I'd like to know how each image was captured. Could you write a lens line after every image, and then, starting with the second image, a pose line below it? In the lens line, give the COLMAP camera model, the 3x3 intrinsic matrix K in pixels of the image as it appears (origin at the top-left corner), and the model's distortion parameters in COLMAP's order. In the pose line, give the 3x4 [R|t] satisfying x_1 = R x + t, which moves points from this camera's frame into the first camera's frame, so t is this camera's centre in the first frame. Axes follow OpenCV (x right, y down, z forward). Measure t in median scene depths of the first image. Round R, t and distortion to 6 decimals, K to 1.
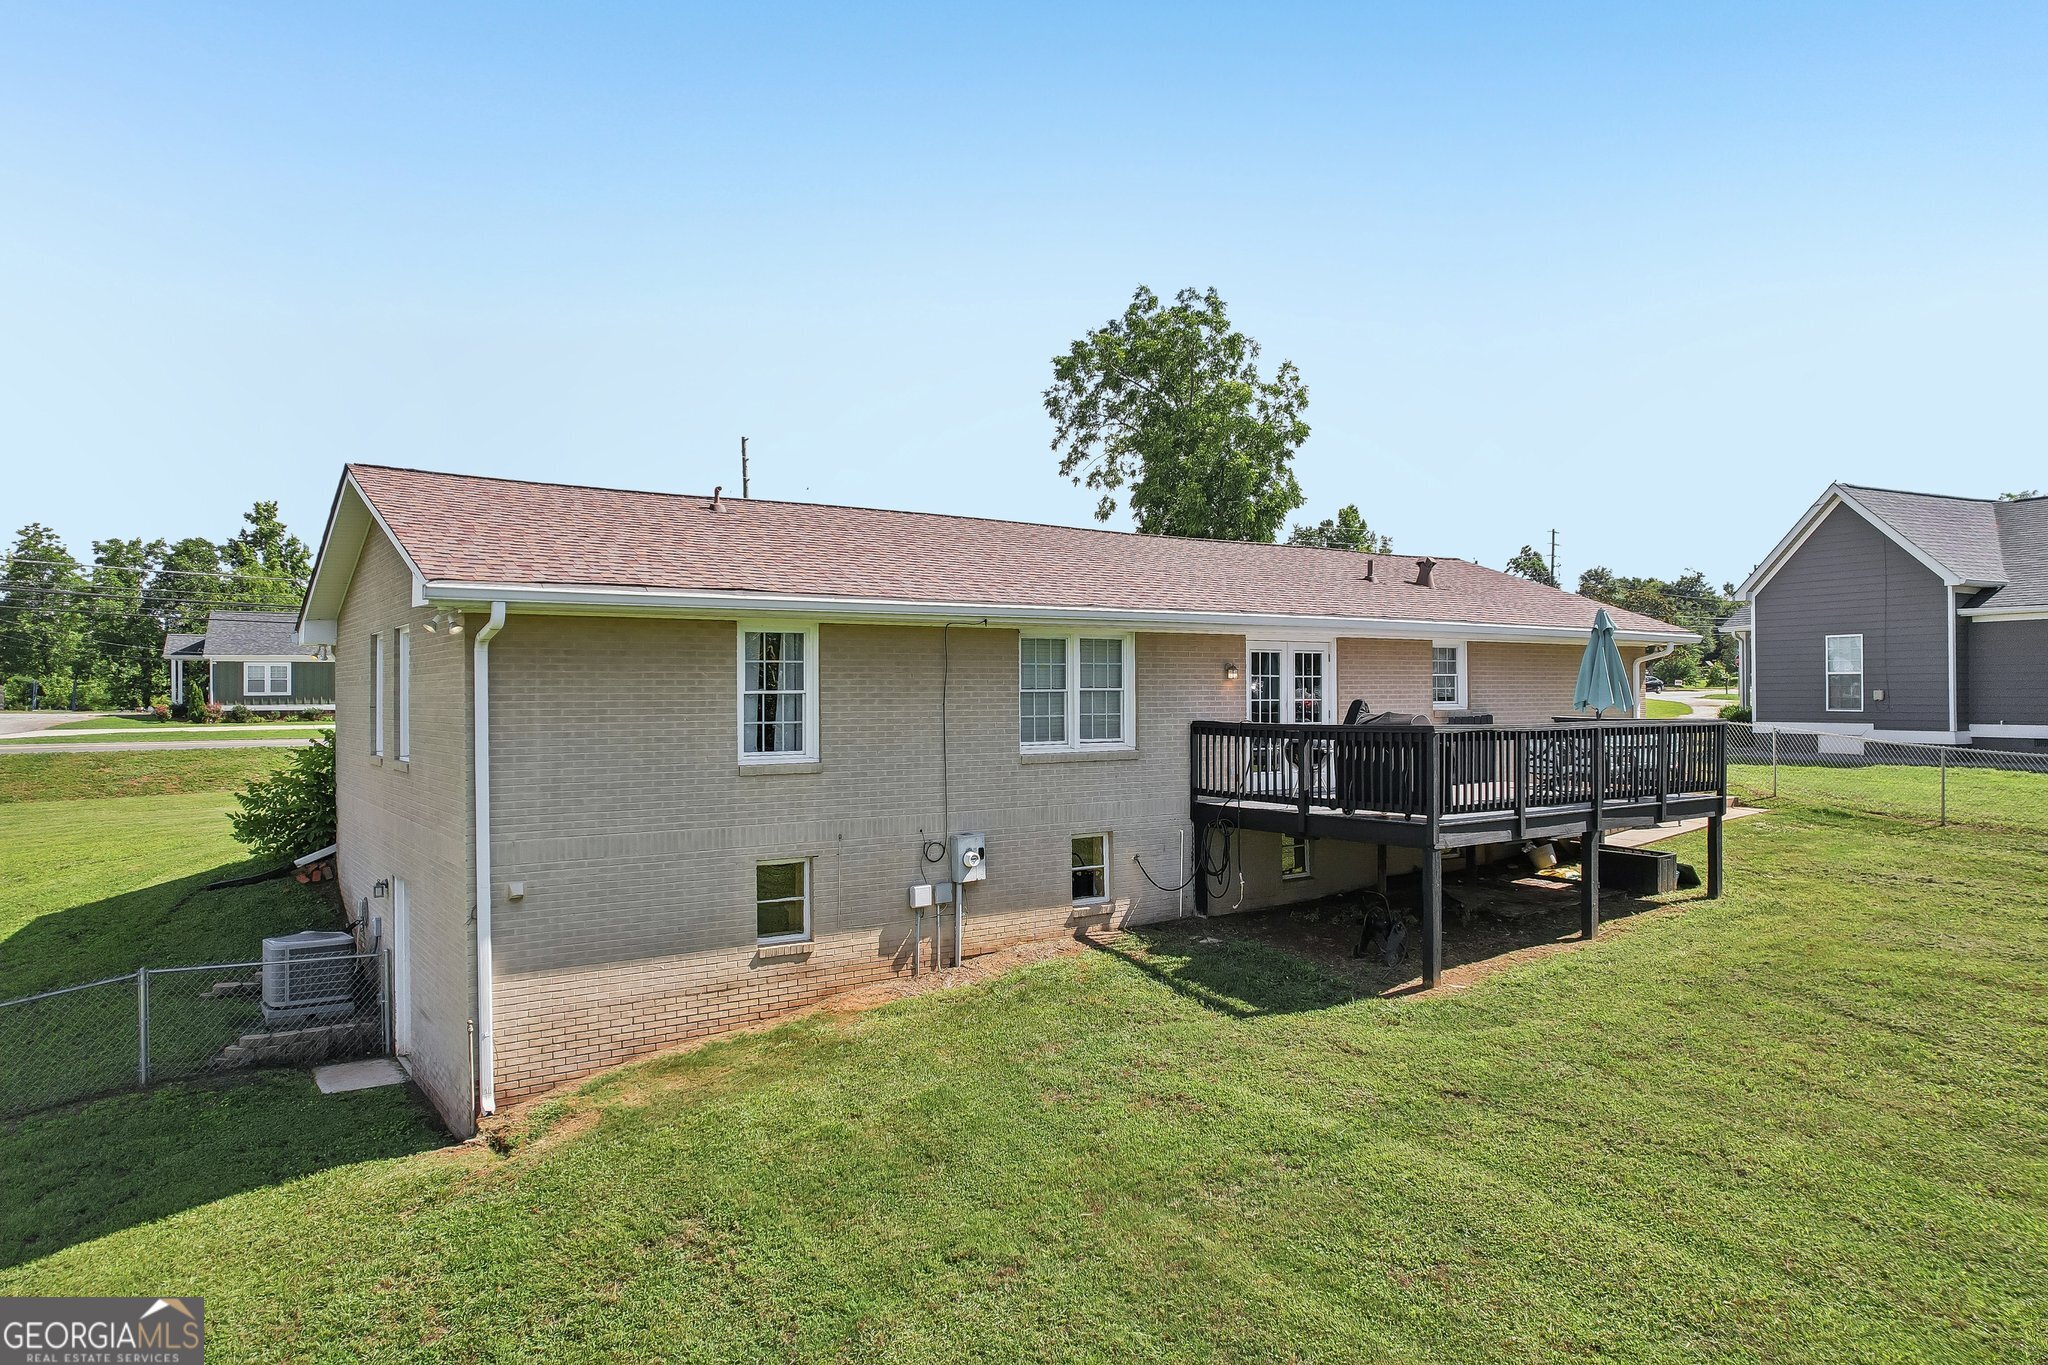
lens RADIAL K [[1294.7, 0, 1024.0], [0, 1294.7, 682.5], [0, 0, 1]] dist [-0.001598, -0.000799]
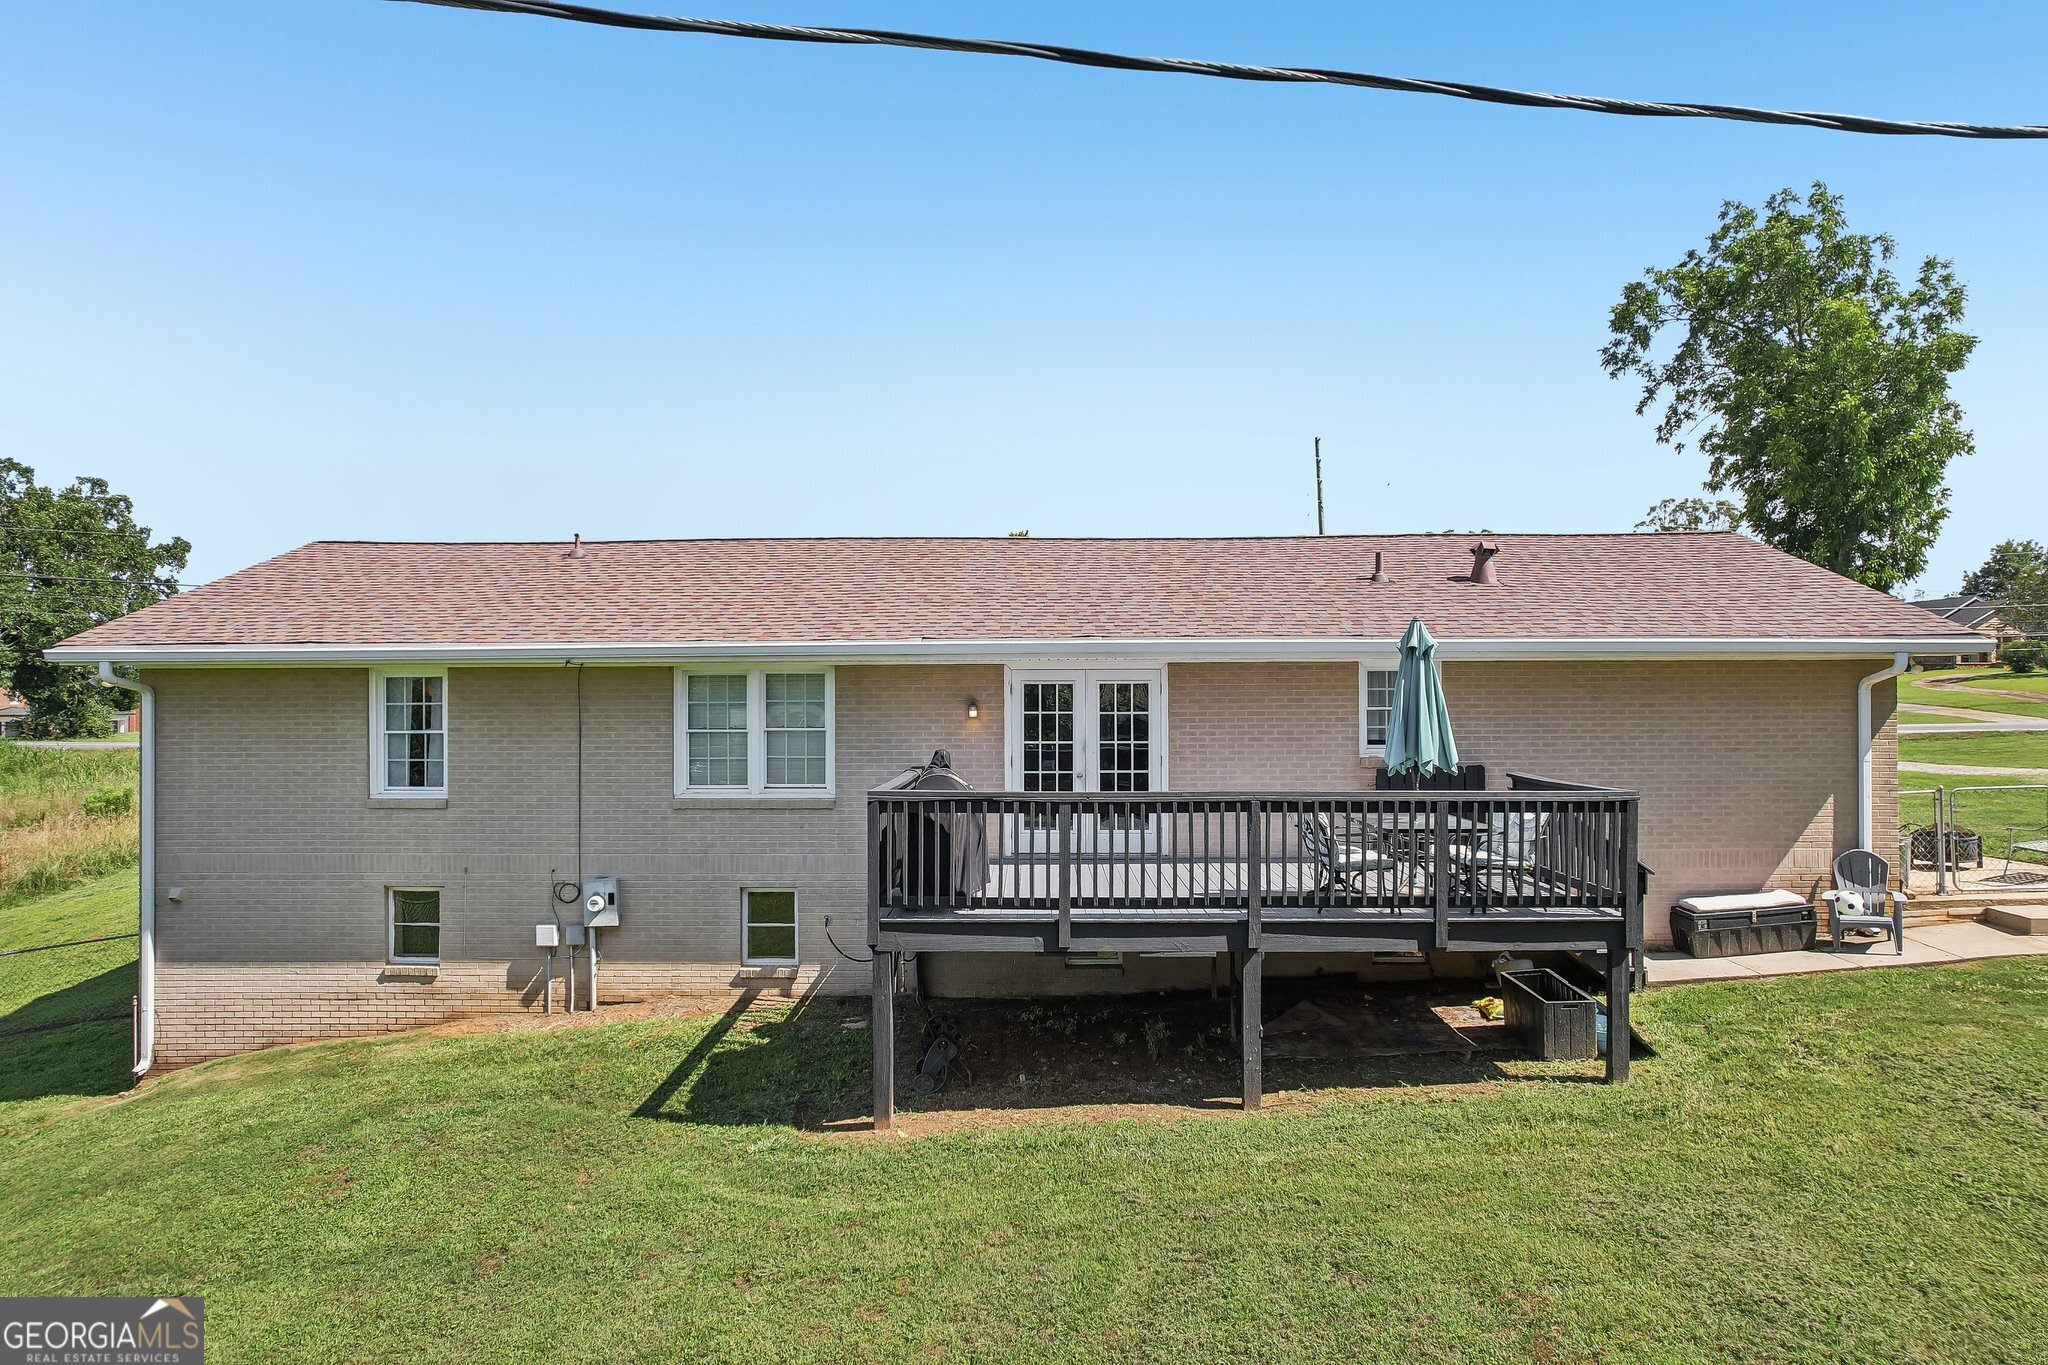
lens RADIAL K [[1287.0, 0, 1024.0], [0, 1287.0, 682.5], [0, 0, 1]] dist [-0.089271, 0.111296]
pose [[0.812881, -0.003141, -0.582421, 0.781254], [0.004512, 0.999989, 0.000904, -0.030199], [0.582412, -0.003363, 0.812887, 0.404955]]
